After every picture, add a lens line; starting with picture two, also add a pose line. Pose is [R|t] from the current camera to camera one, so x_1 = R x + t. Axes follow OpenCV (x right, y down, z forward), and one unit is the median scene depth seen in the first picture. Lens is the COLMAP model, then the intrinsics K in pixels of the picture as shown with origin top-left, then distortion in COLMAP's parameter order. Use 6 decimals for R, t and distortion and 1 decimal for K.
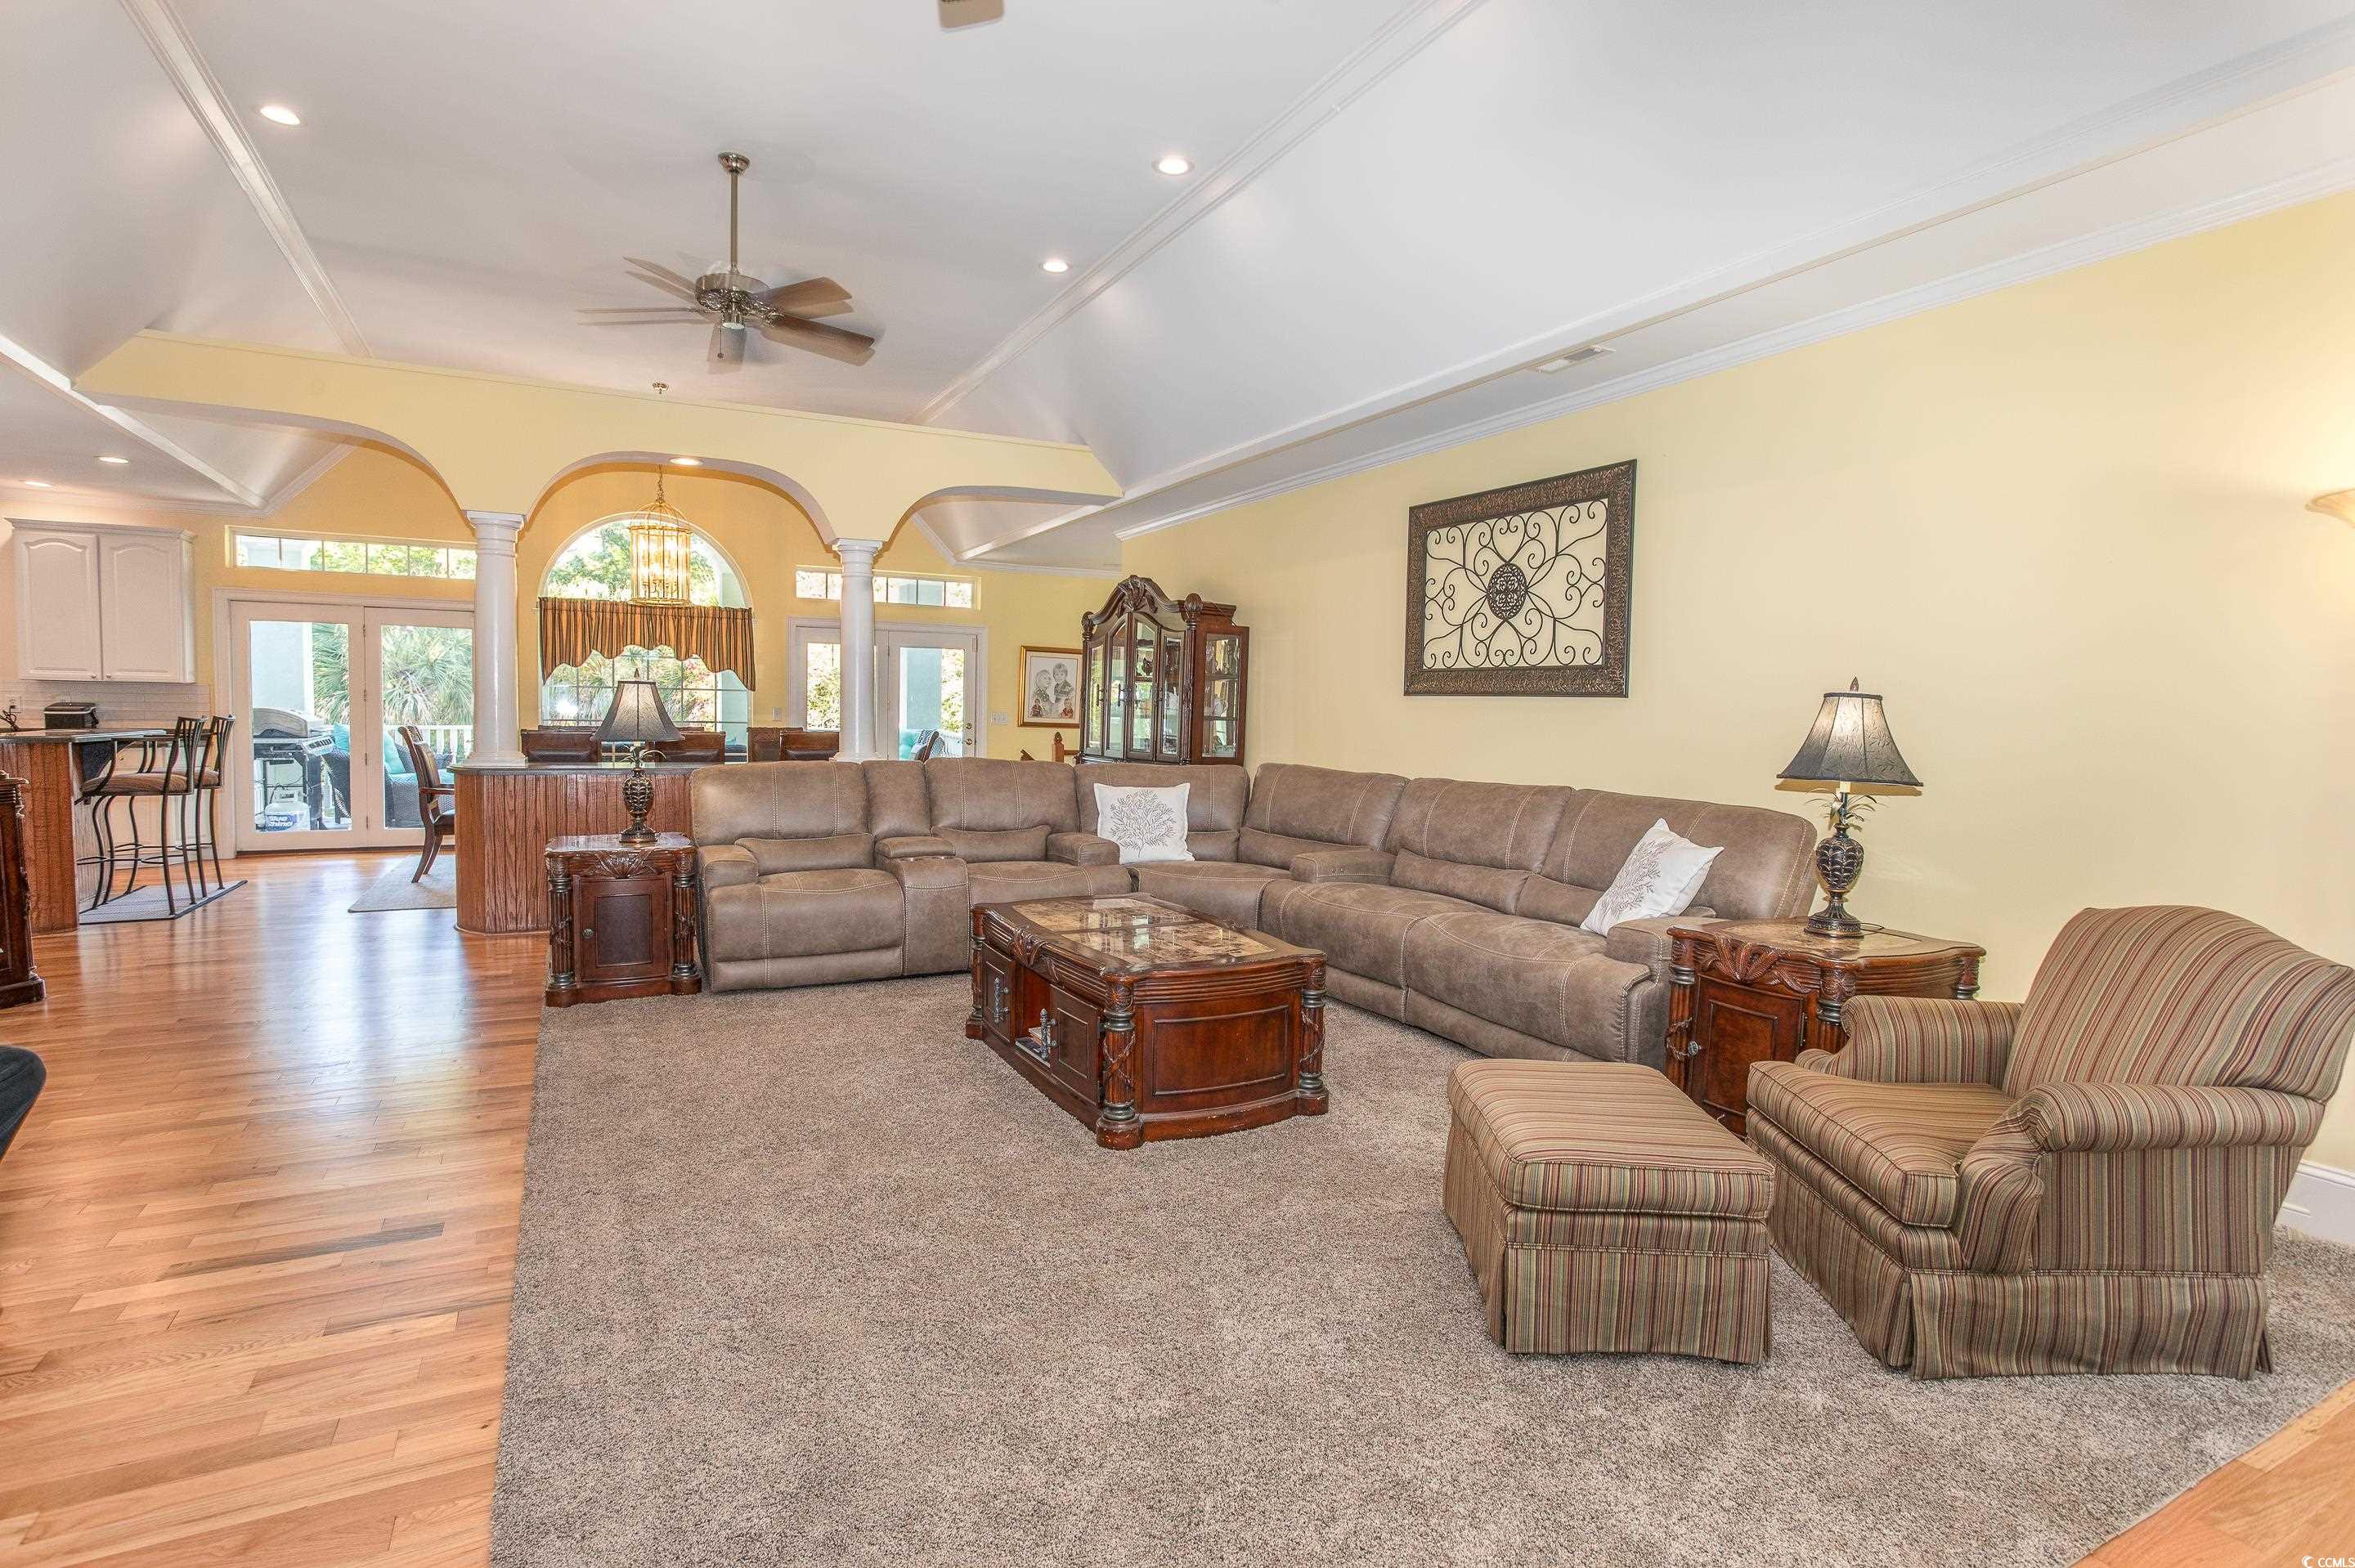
lens RADIAL K [[1198.6, 0, 1164.5], [0, 1198.6, 783.7], [0, 0, 1]] dist [-0.002260, 0.000145]
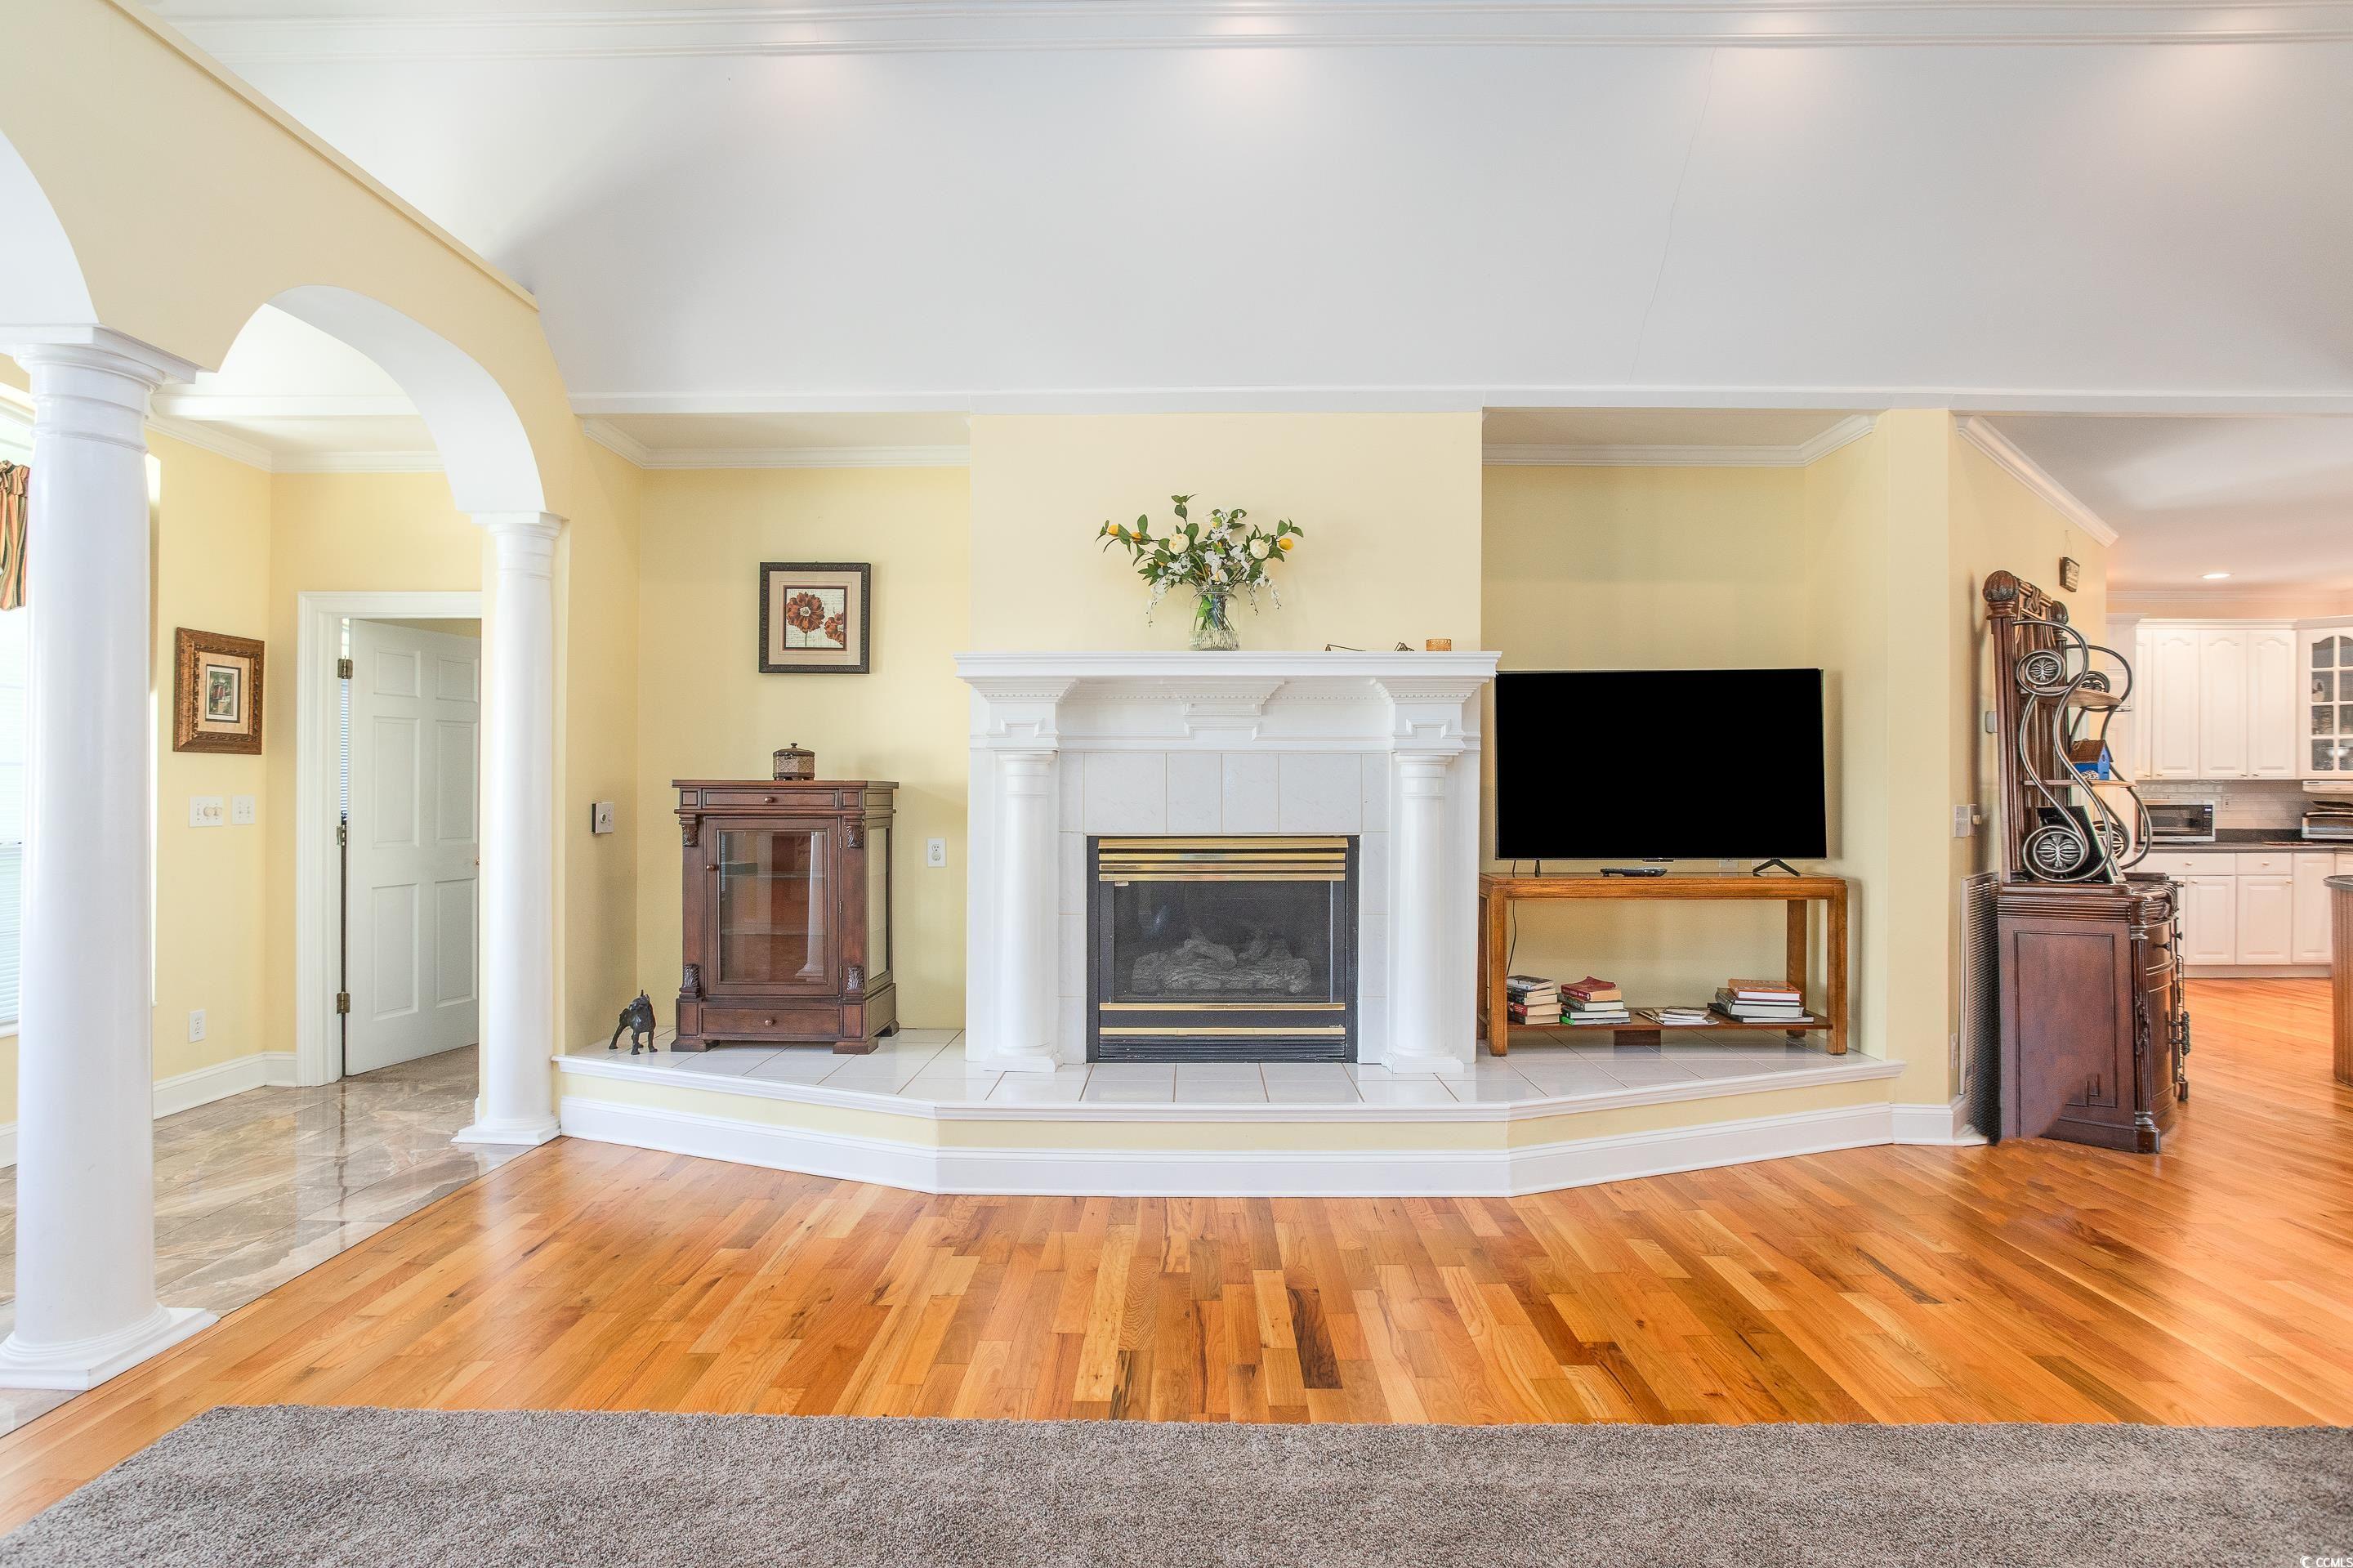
lens RADIAL K [[1212.2, 0, 1176.5], [0, 1212.2, 784.0], [0, 0, 1]] dist [-0.040277, 0.000655]
pose [[-0.454030, -0.017130, -0.890822, 0.143818], [-0.064077, 0.997854, 0.013470, -0.047750], [0.888679, 0.063197, -0.454154, 0.710862]]
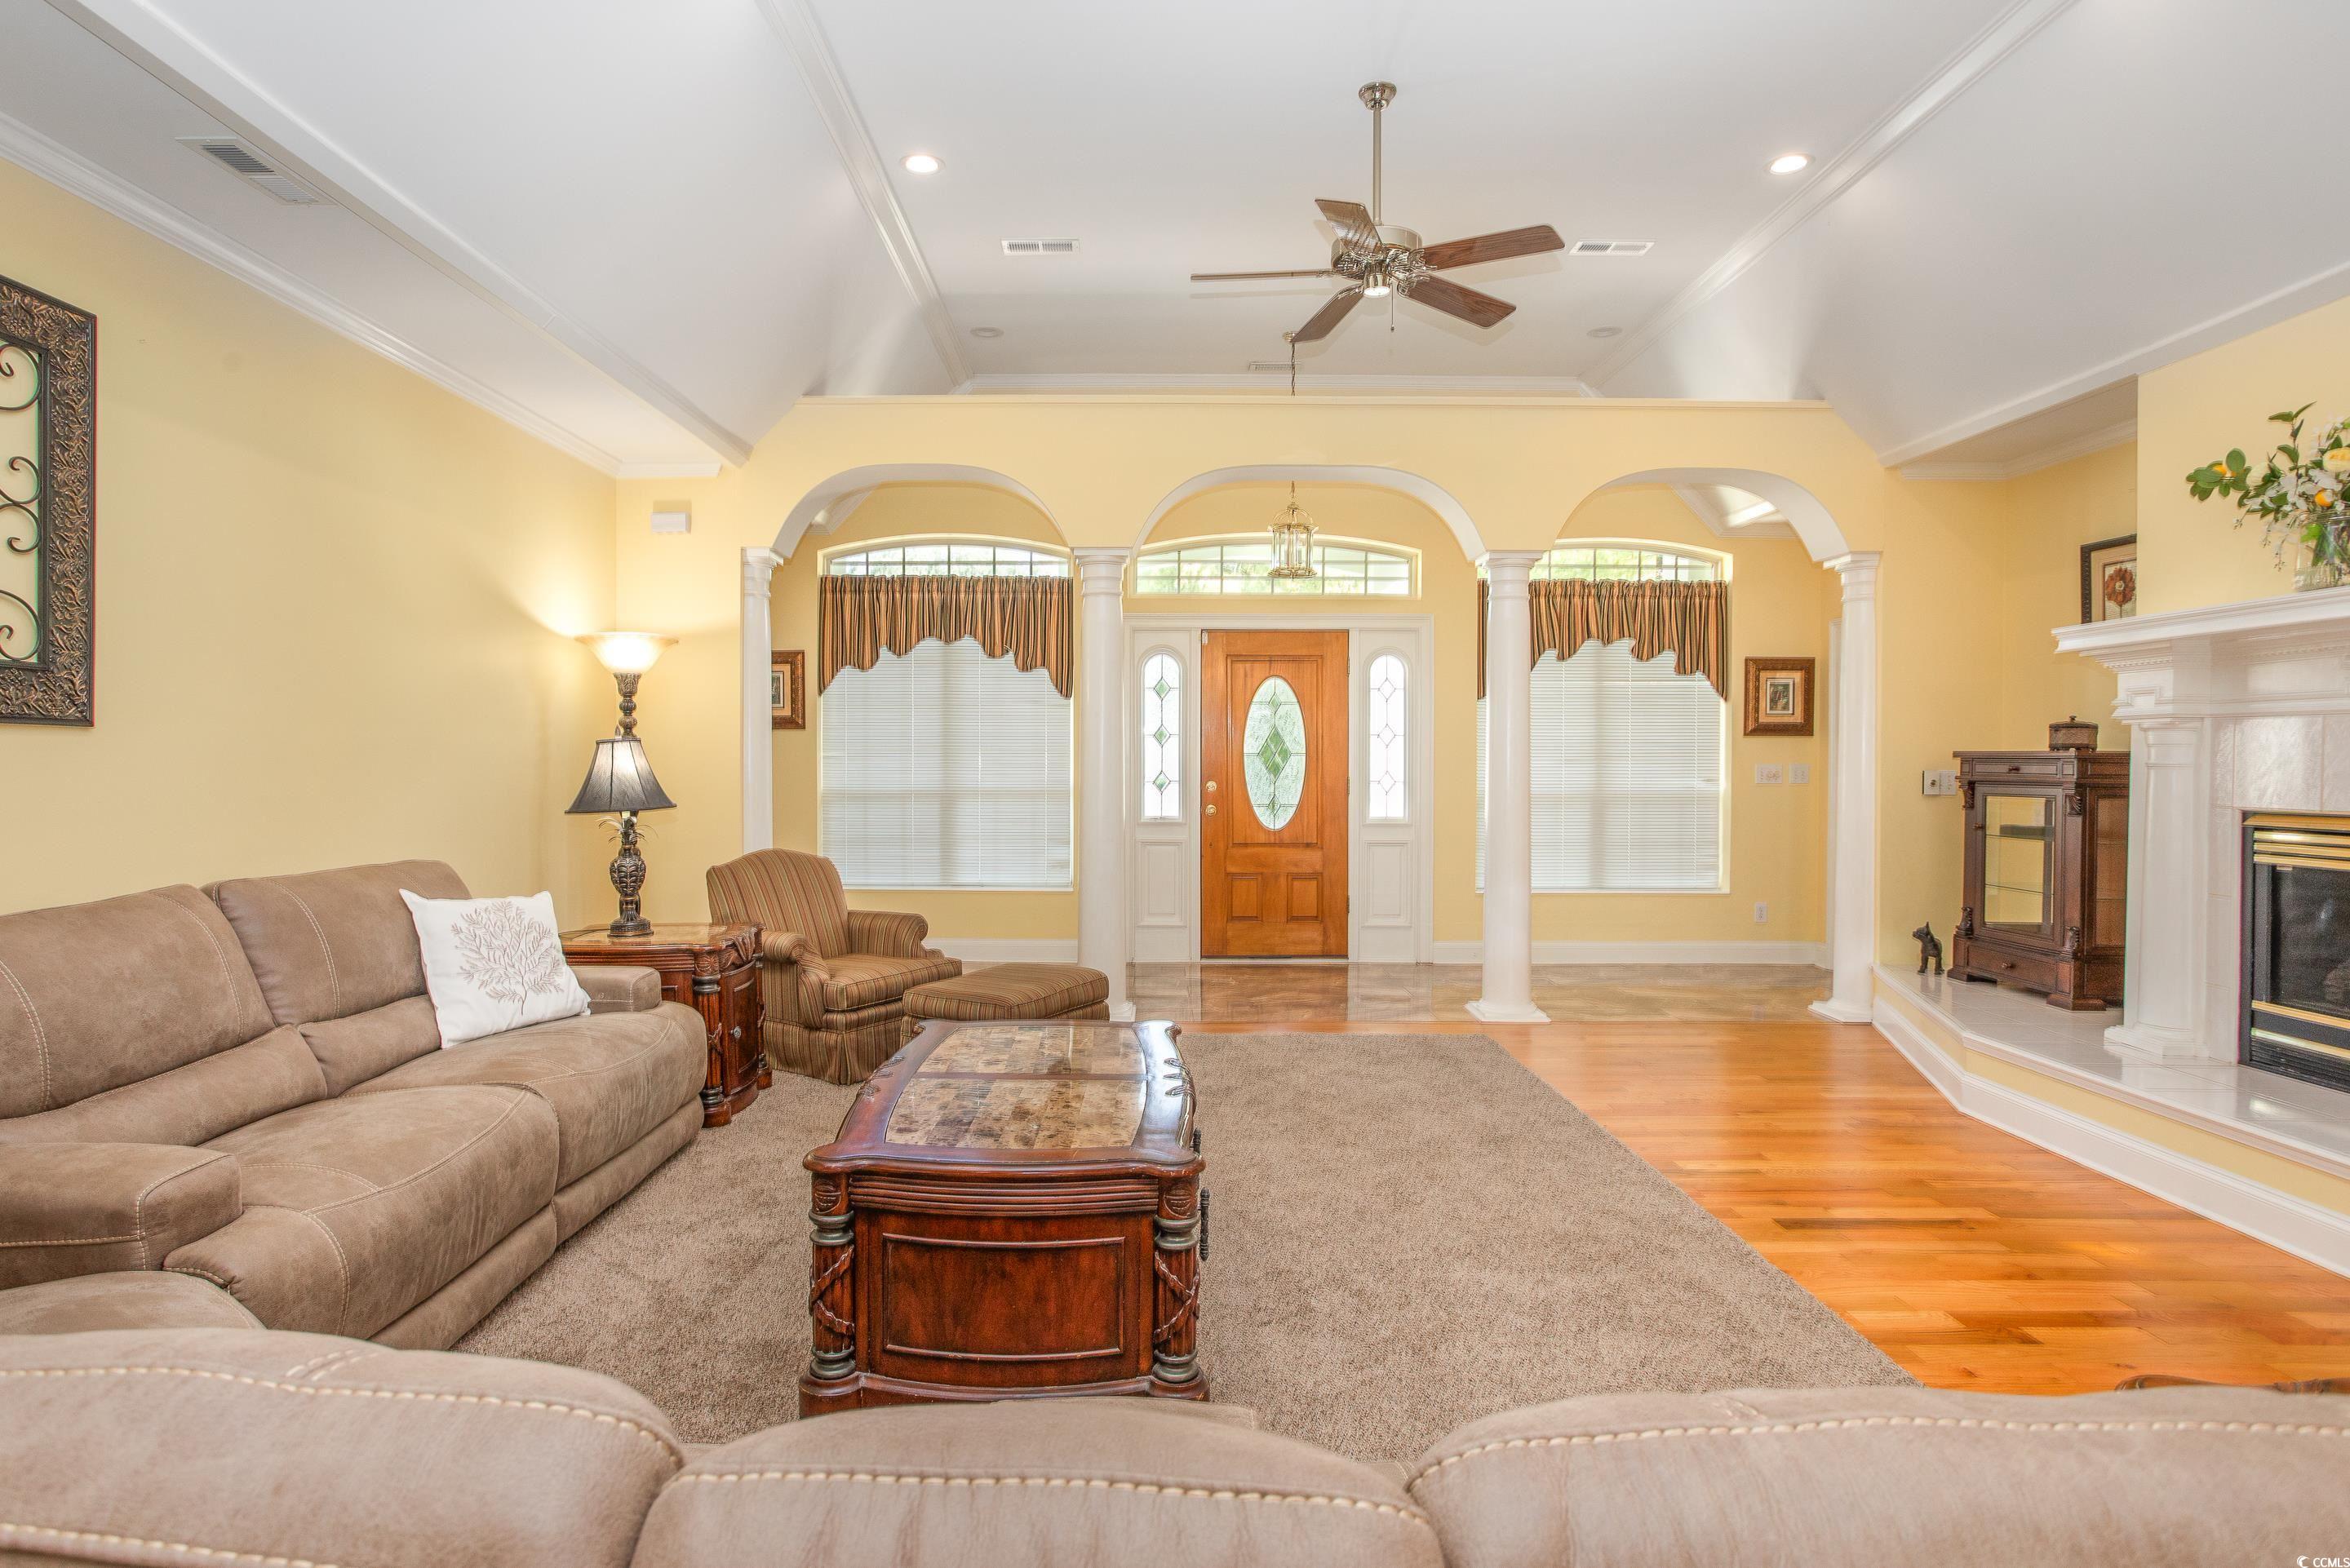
lens RADIAL K [[1287.5, 0, 1145.3], [0, 1287.5, 776.6], [0, 0, 1]] dist [0.000435, 0.000509]
pose [[-0.896260, -0.023202, 0.442922, -0.330439], [0.011419, 0.997093, 0.075338, -0.086095], [-0.443382, 0.072581, -0.893389, 1.297814]]
